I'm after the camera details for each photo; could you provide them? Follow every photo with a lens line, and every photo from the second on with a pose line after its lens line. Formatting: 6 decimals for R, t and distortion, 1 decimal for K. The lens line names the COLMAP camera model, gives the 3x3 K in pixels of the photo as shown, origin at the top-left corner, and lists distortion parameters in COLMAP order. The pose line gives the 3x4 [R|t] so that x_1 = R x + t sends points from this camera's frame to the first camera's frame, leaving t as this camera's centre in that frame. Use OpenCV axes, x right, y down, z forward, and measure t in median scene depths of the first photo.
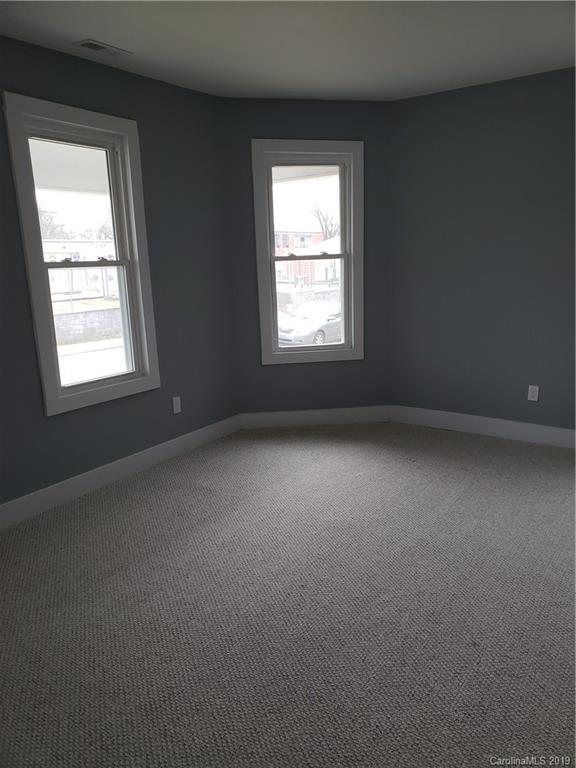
lens RADIAL K [[595.8, 0, 288.0], [0, 595.8, 384.0], [0, 0, 1]] dist [0.082122, -0.001537]
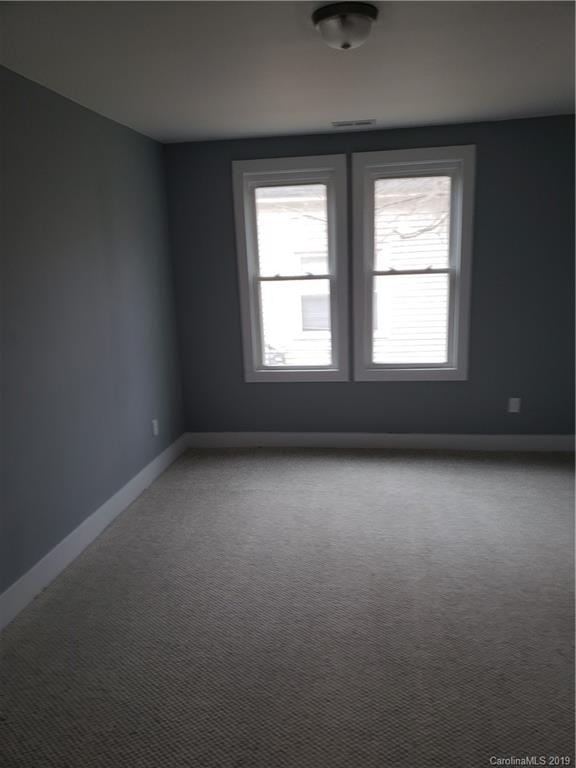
lens RADIAL K [[595.8, 0, 288.0], [0, 595.8, 384.0], [0, 0, 1]] dist [0.082122, -0.001537]
pose [[0.960830, 0.069218, -0.268356, 0.268923], [-0.073174, 0.997308, -0.004757, -0.027636], [0.267304, 0.024207, 0.963308, 0.043333]]
